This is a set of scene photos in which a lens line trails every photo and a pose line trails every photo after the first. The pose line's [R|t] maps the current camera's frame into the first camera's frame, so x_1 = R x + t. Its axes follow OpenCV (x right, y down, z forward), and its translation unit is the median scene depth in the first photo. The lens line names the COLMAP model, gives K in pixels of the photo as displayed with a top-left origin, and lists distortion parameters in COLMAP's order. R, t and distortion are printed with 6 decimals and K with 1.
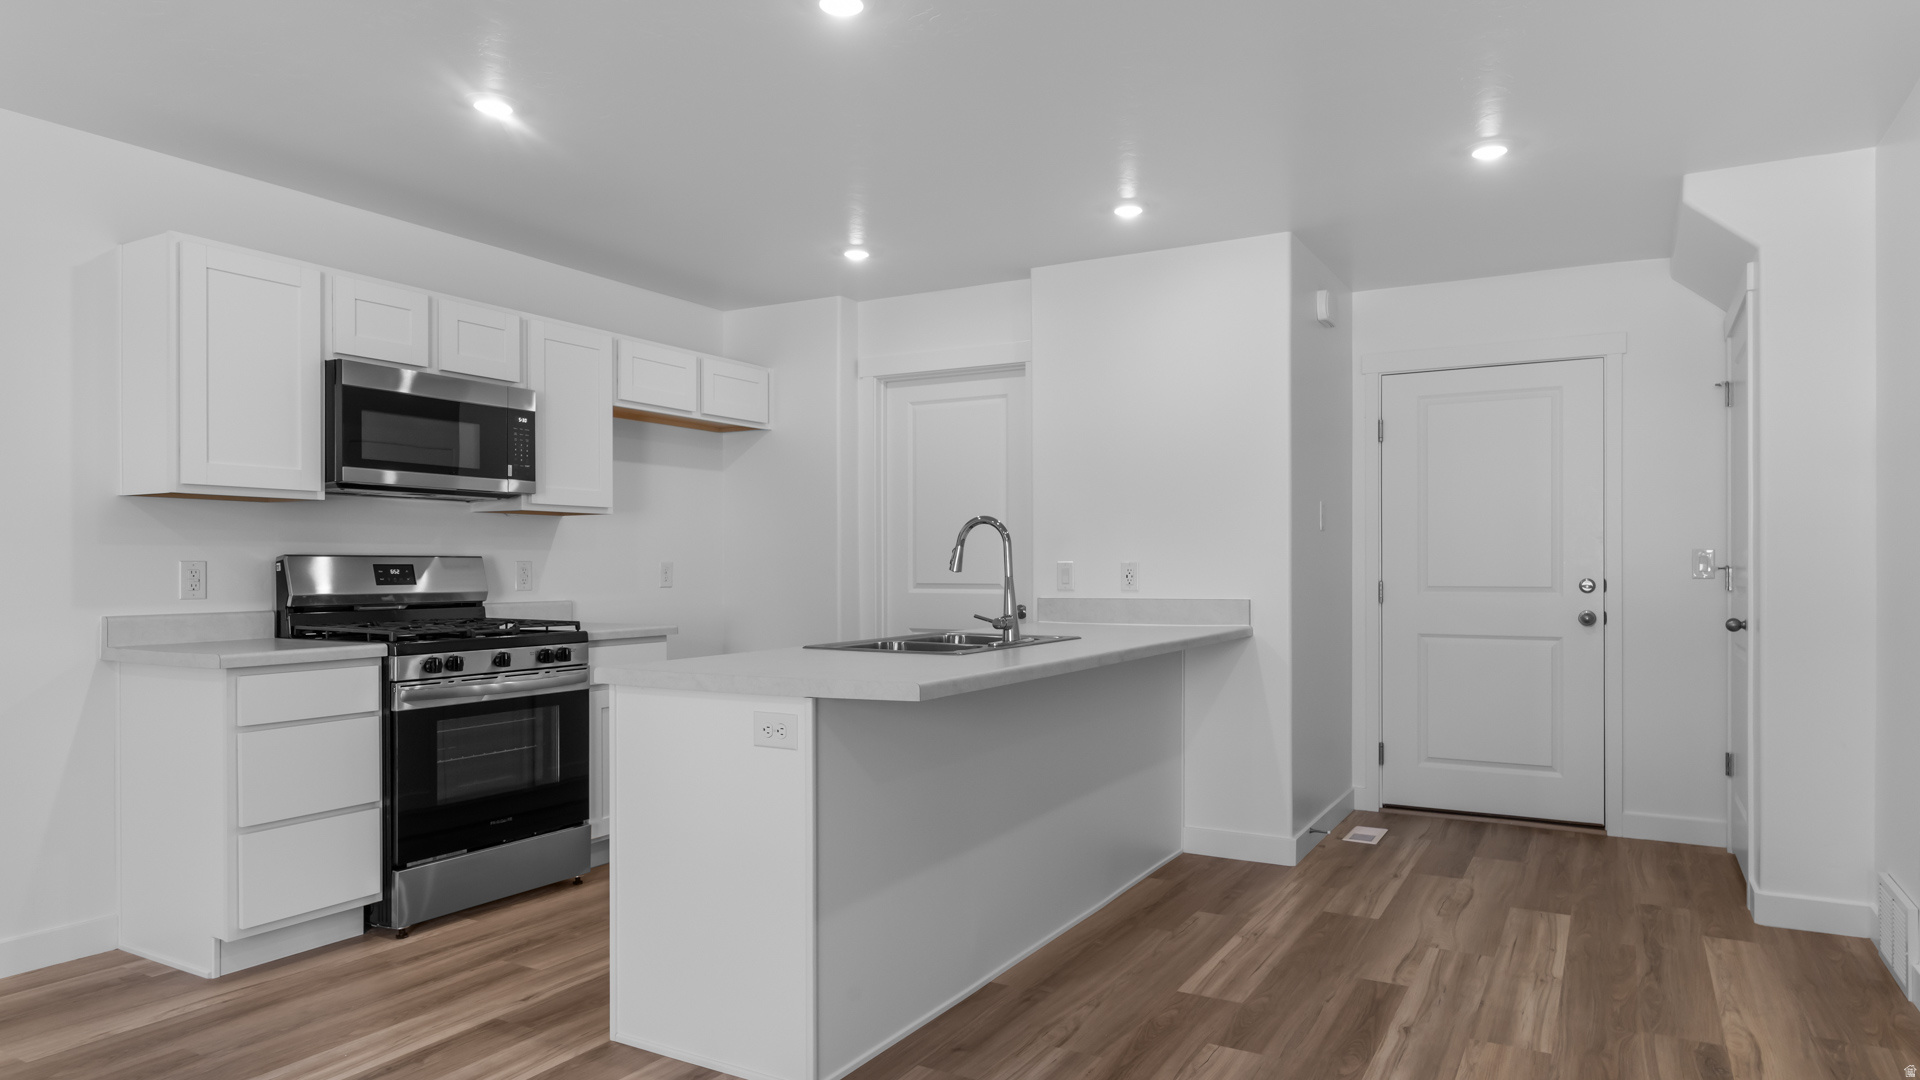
lens RADIAL K [[1171.0, 0, 976.7], [0, 1171.0, 540.5], [0, 0, 1]] dist [0.002127, 0.001095]
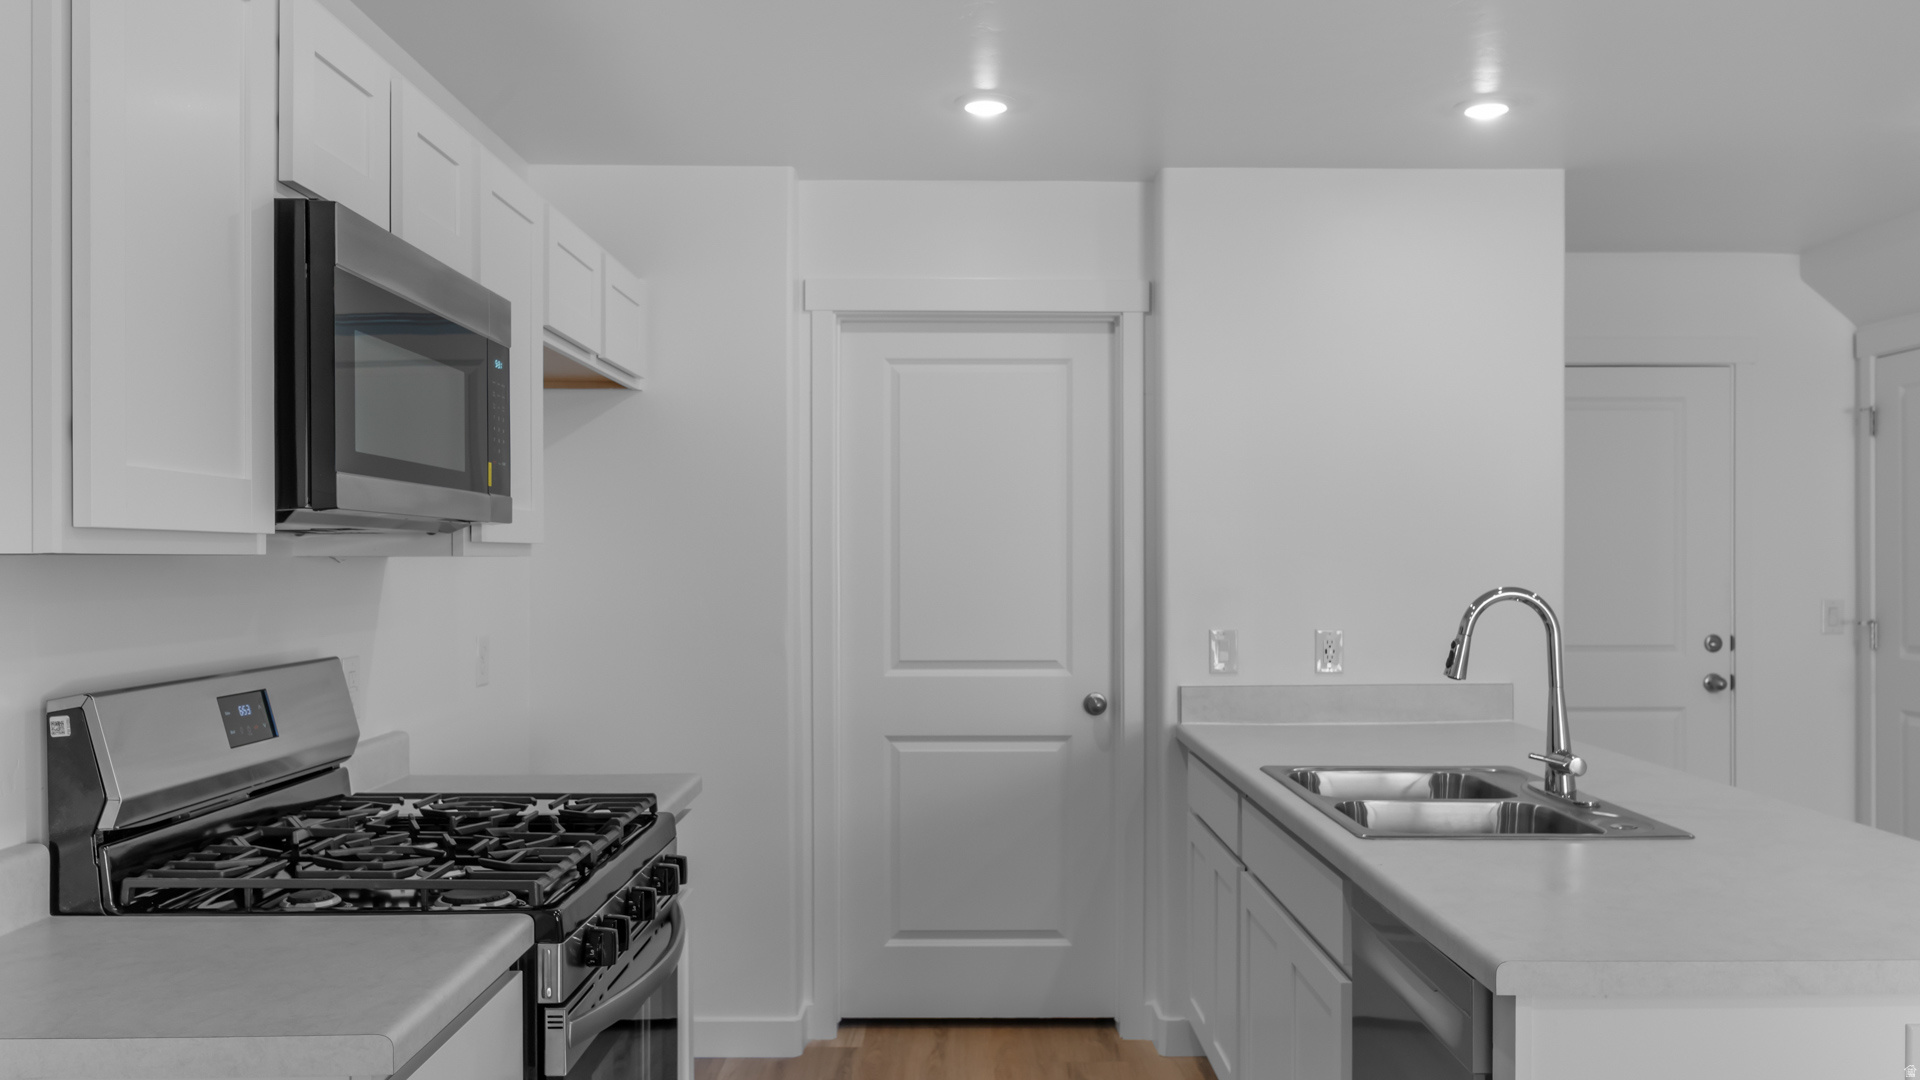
lens RADIAL K [[1531.7, 0, 957.2], [0, 1531.7, 533.8], [0, 0, 1]] dist [0.009922, -0.012577]
pose [[0.866599, 0.008177, 0.498938, -0.551140], [-0.011082, 0.999934, 0.002861, -0.041042], [-0.498882, -0.008009, 0.866633, 0.394906]]
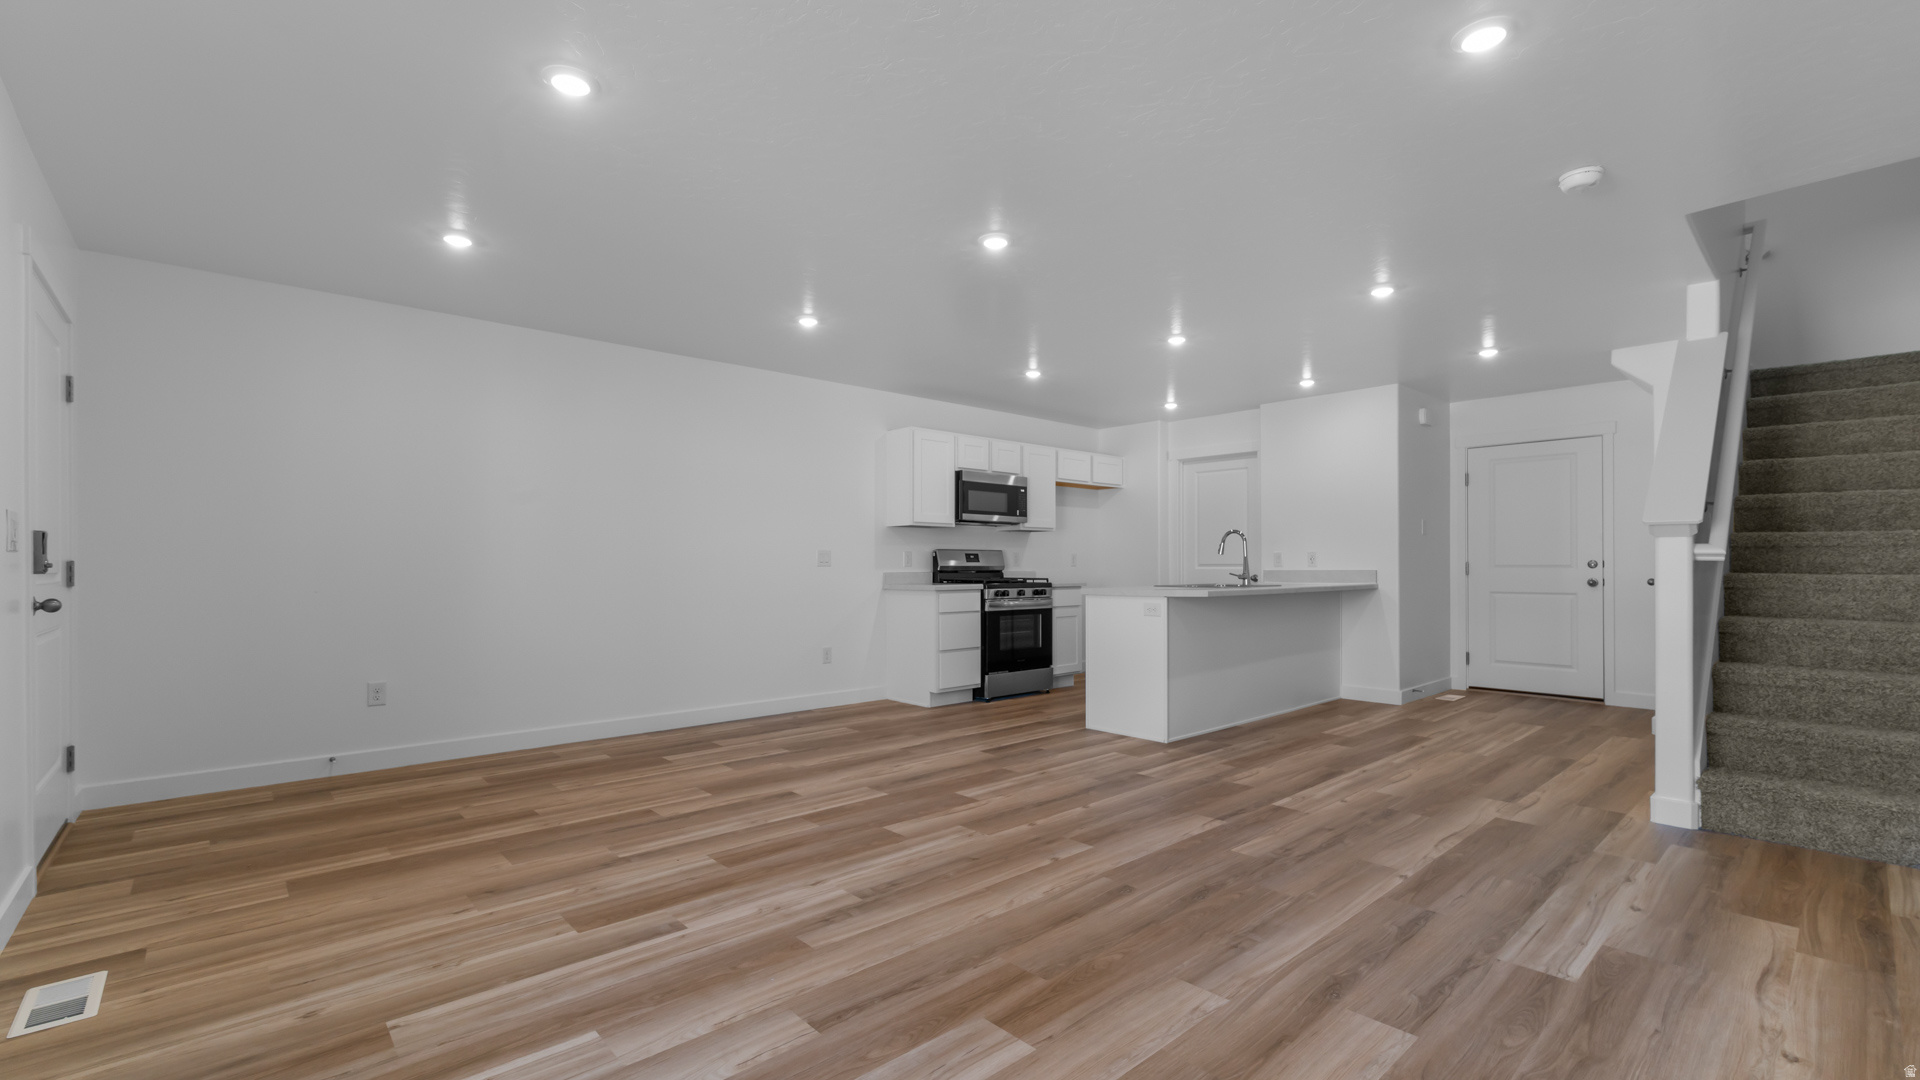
lens RADIAL K [[831.3, 0, 960.9], [0, 831.3, 557.7], [0, 0, 1]] dist [0.006906, -0.005335]
pose [[0.949516, -0.002588, -0.313709, 0.008059], [0.006116, 0.999929, 0.010264, 0.011598], [0.313660, -0.011664, 0.949464, -0.592620]]
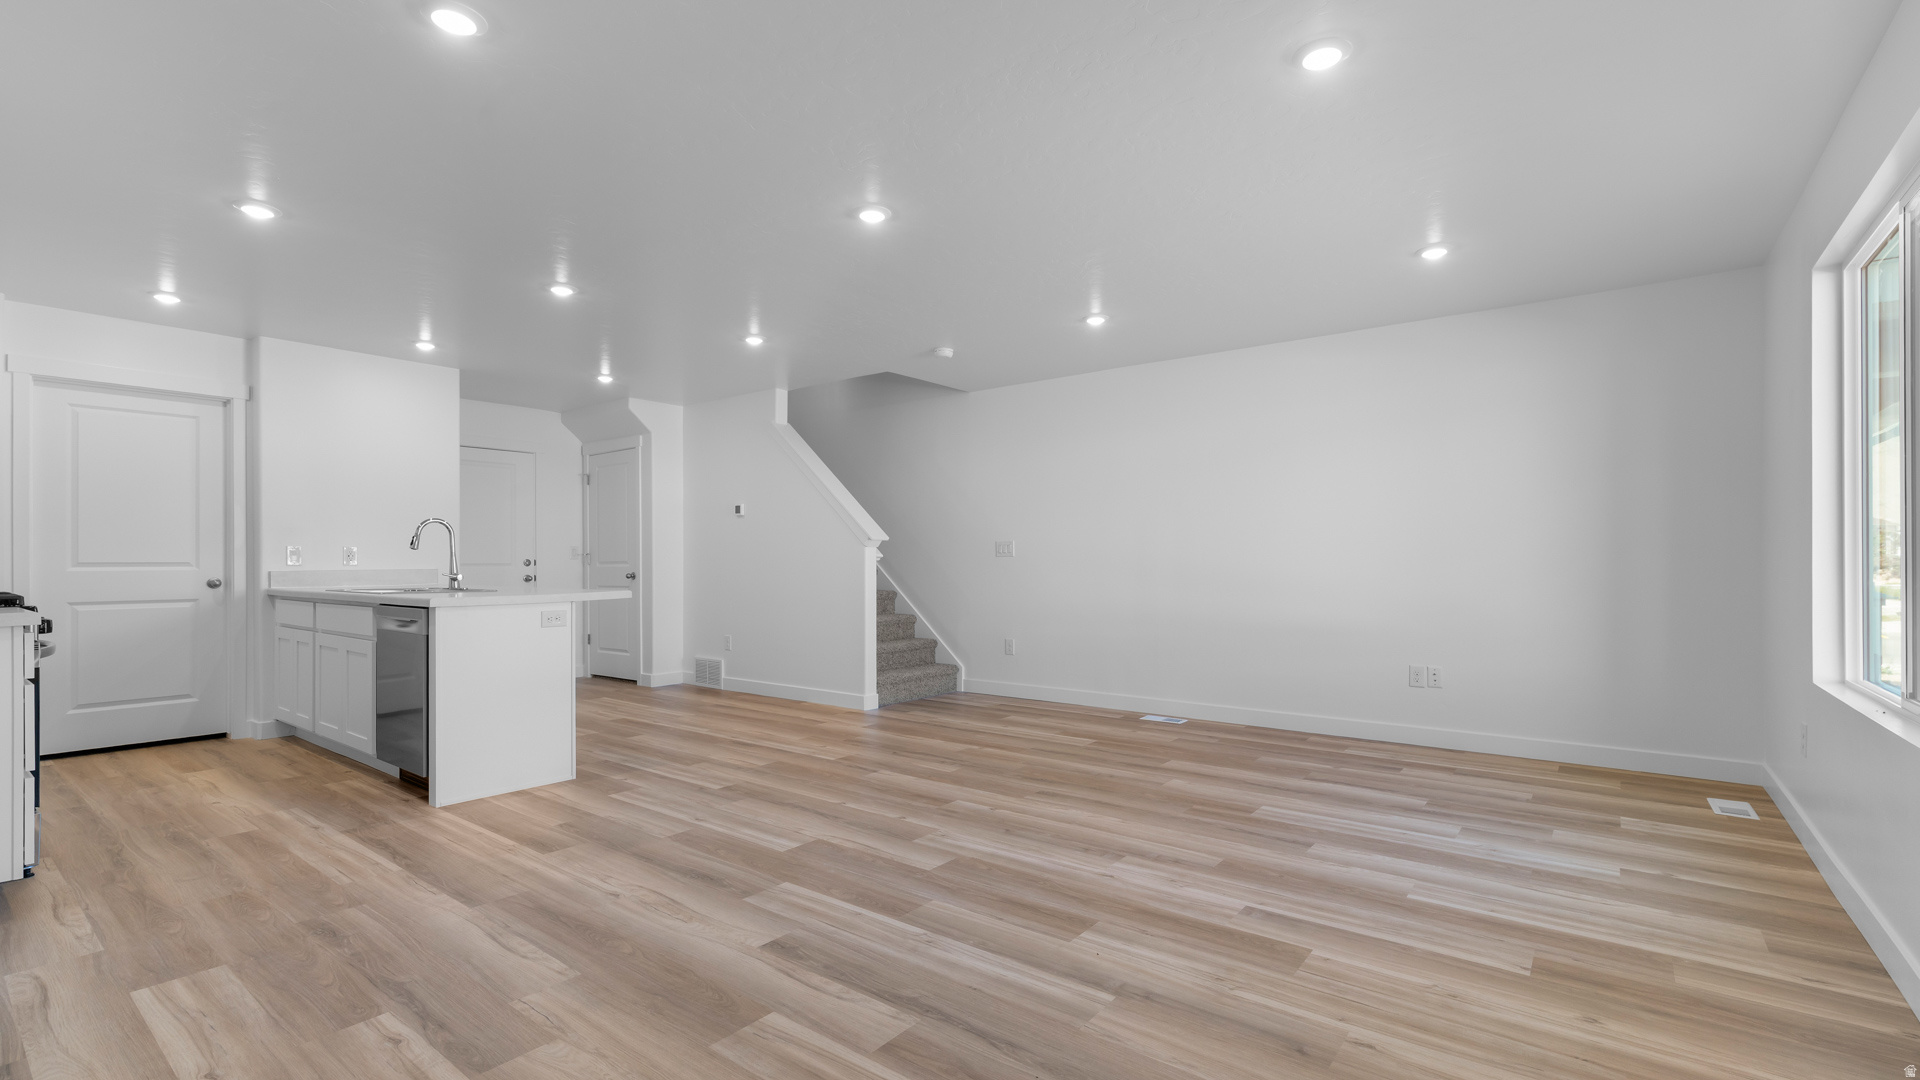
lens RADIAL K [[831.3, 0, 982.7], [0, 831.3, 571.3], [0, 0, 1]] dist [0.006906, -0.005335]
pose [[0.125425, -0.010385, 0.992049, -0.987204], [-0.018729, 0.999742, 0.012834, 0.023446], [-0.991926, -0.020189, 0.125198, 0.016920]]
